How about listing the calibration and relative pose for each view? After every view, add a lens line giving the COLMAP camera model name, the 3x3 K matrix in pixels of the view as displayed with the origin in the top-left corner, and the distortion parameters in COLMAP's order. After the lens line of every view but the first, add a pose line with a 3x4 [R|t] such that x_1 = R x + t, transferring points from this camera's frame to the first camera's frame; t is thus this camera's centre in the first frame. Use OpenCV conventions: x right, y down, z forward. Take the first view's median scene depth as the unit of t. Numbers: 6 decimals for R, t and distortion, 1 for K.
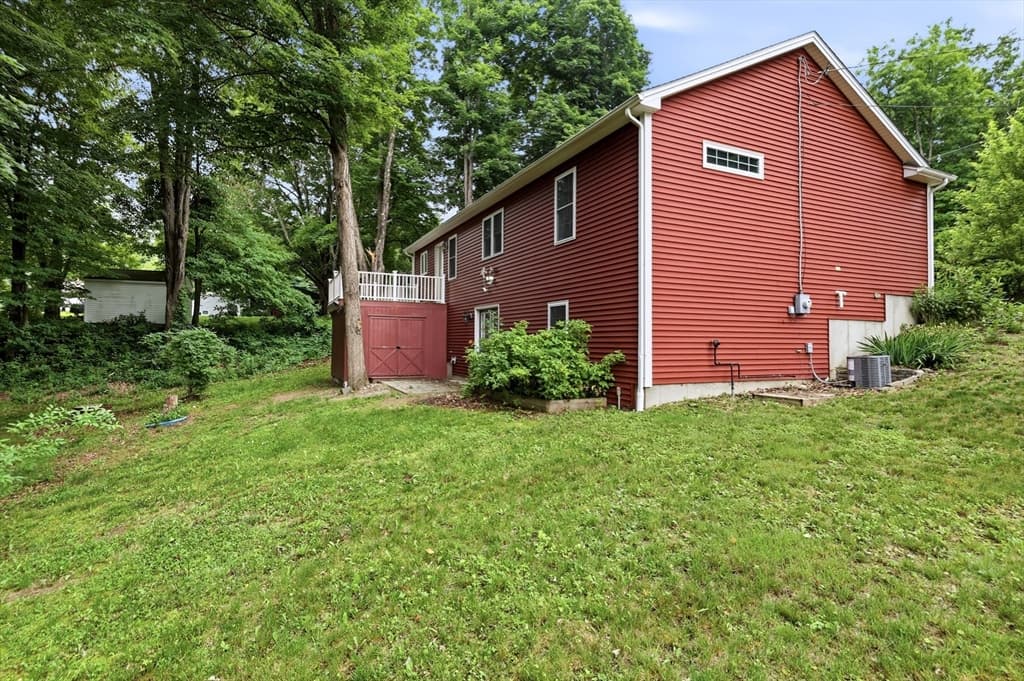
lens RADIAL K [[518.2, 0, 505.4], [0, 518.2, 340.0], [0, 0, 1]] dist [-0.001337, -0.000154]
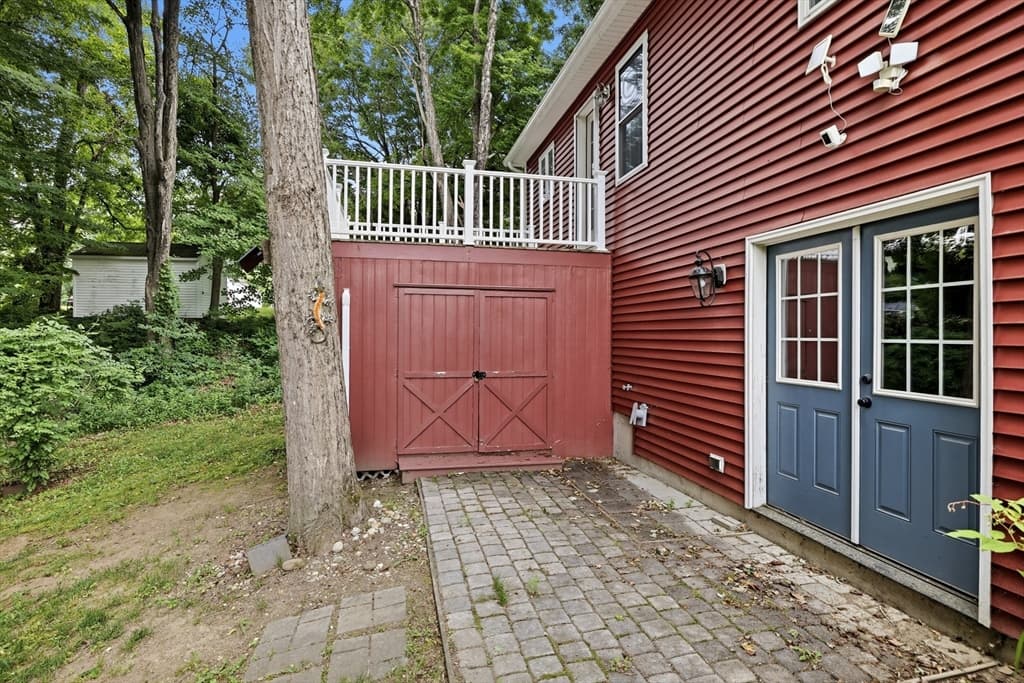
lens RADIAL K [[518.2, 0, 513.8], [0, 518.2, 336.3], [0, 0, 1]] dist [-0.001337, -0.000154]
pose [[0.977953, -0.005311, -0.208759, -0.105300], [0.007340, 0.999933, 0.008942, -0.014399], [0.208698, -0.010277, 0.977926, 0.637159]]
